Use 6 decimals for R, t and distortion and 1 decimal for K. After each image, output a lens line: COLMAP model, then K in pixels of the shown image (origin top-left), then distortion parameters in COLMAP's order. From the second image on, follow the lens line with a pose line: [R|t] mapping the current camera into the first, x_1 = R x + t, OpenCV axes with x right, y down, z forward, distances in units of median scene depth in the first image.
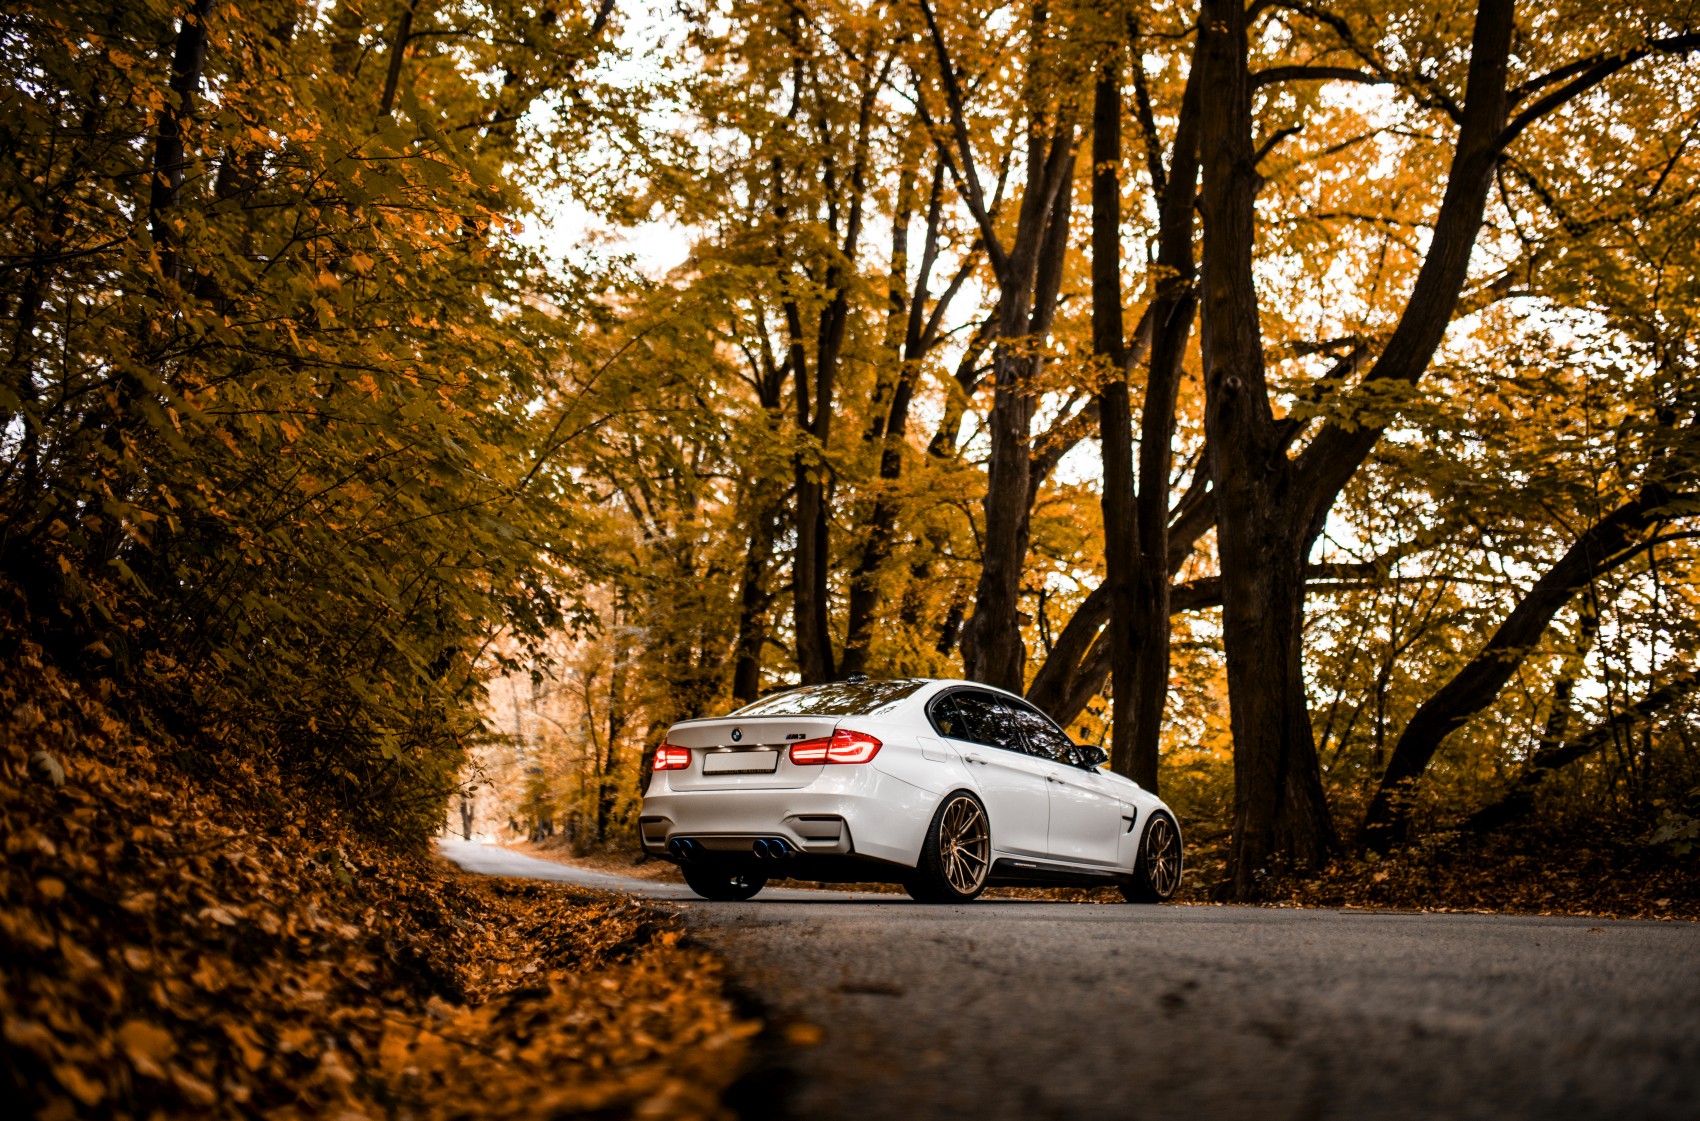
lens RADIAL K [[1821.9, 0, 848.0], [0, 1821.9, 559.7], [0, 0, 1]] dist [-0.067360, 0.000000]
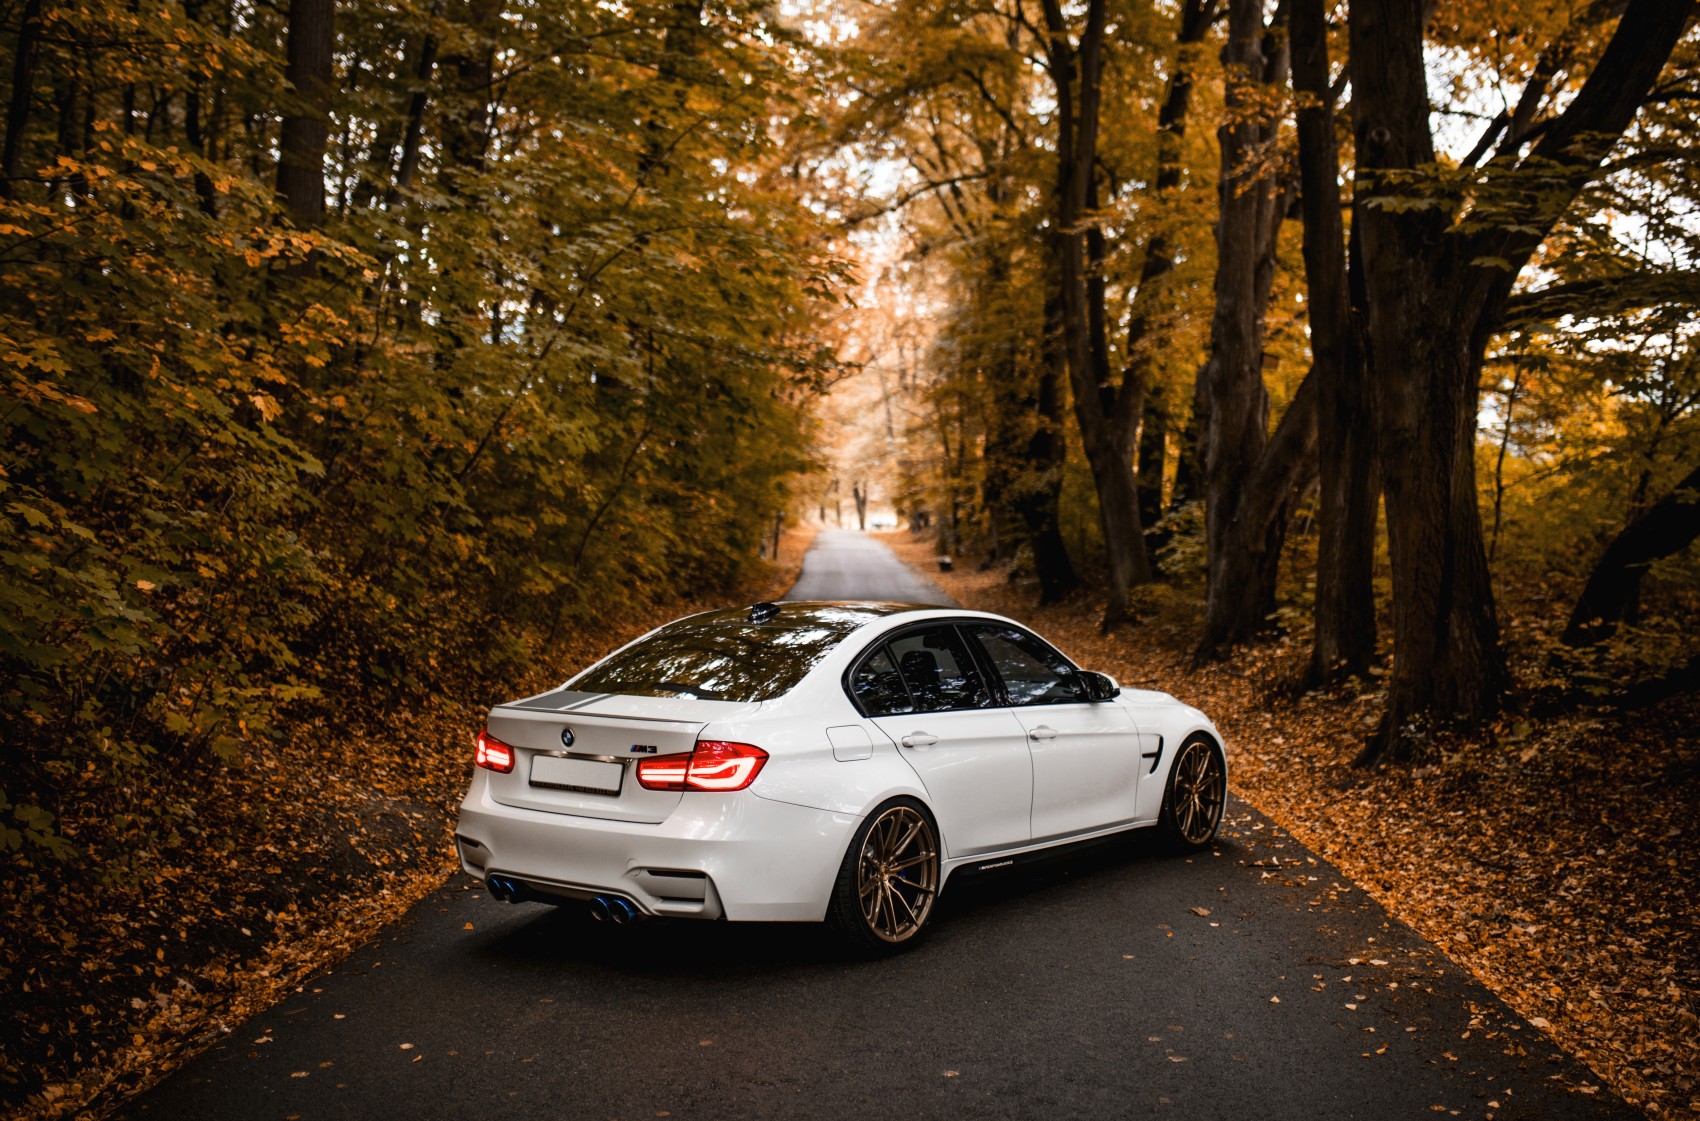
lens RADIAL K [[1821.9, 0, 849.4], [0, 1821.9, 567.5], [0, 0, 1]] dist [-0.067360, 0.000000]
pose [[0.998217, -0.021413, -0.055719, 0.088035], [0.032003, 0.979929, 0.196759, -0.103079], [0.050388, -0.198191, 0.978867, 0.327554]]
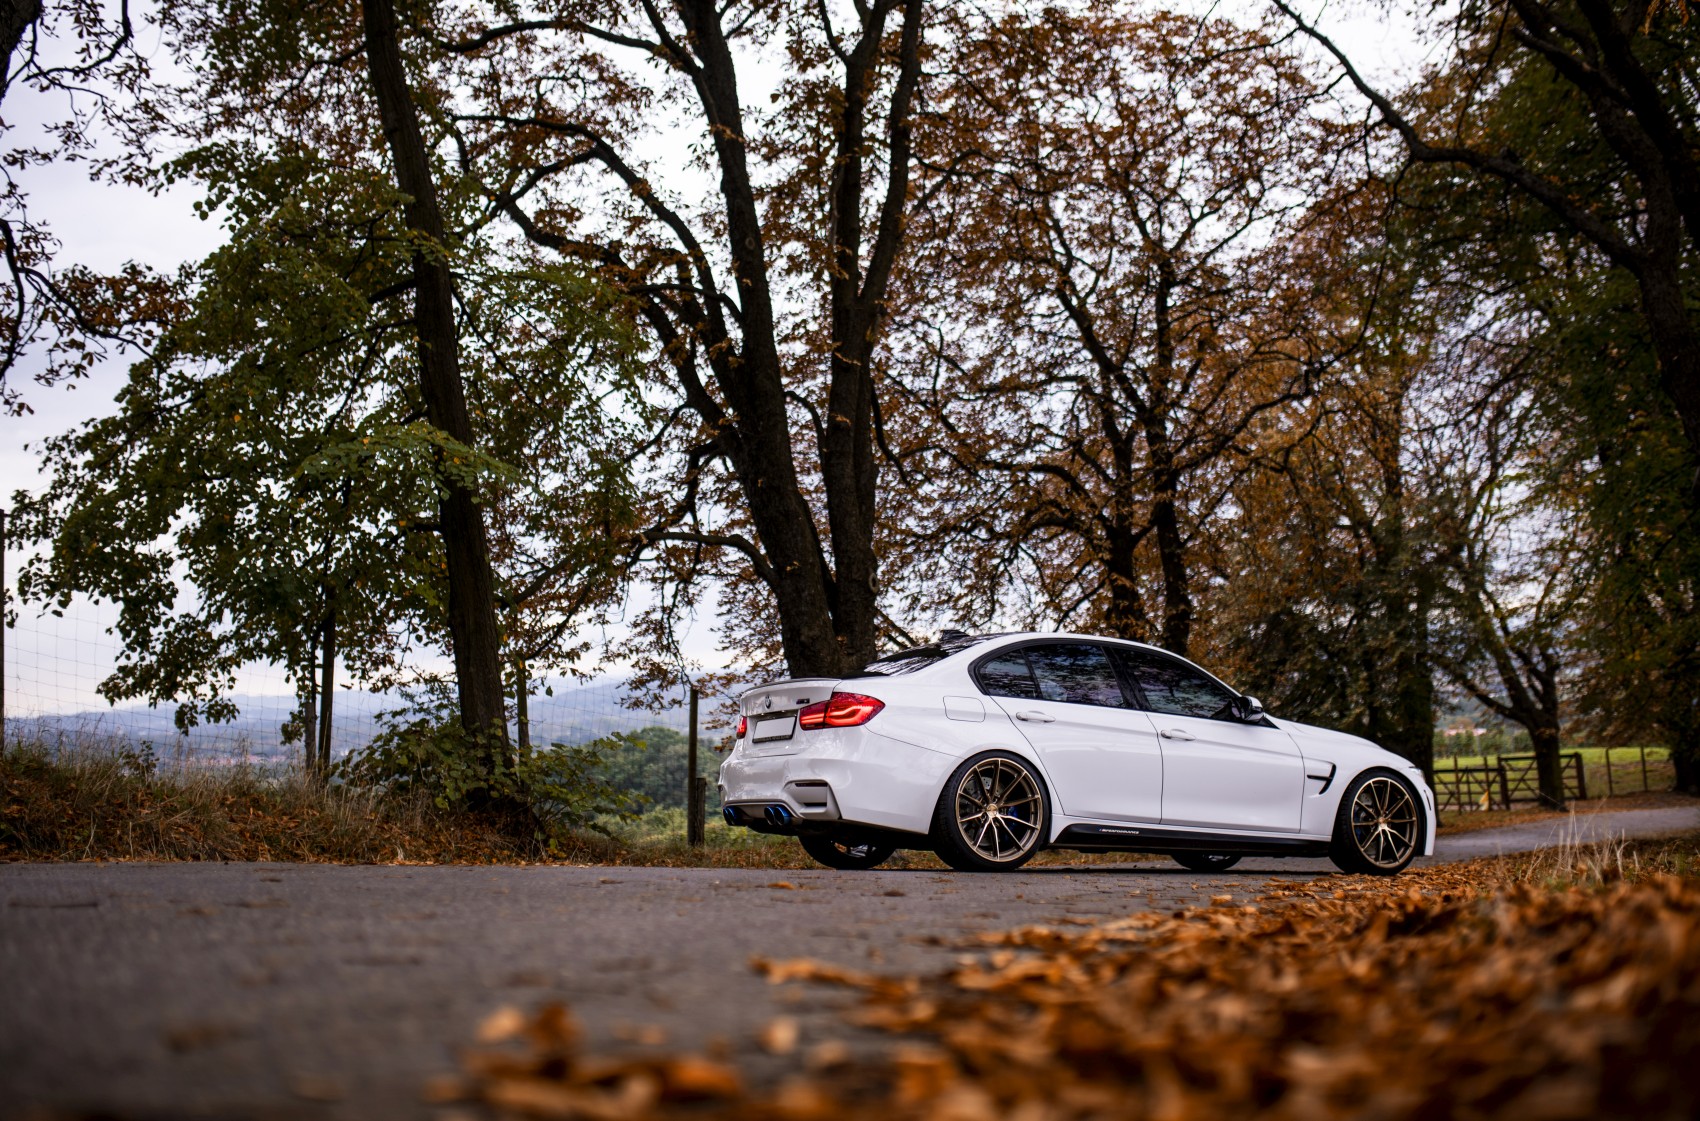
lens RADIAL K [[1821.9, 0, 852.1], [0, 1821.9, 567.1], [0, 0, 1]] dist [-0.067360, 0.000000]
pose [[0.882500, -0.072562, -0.464680, 0.445752], [0.080762, 0.996731, -0.002263, 0.028596], [0.463325, -0.035531, 0.885476, 0.140976]]
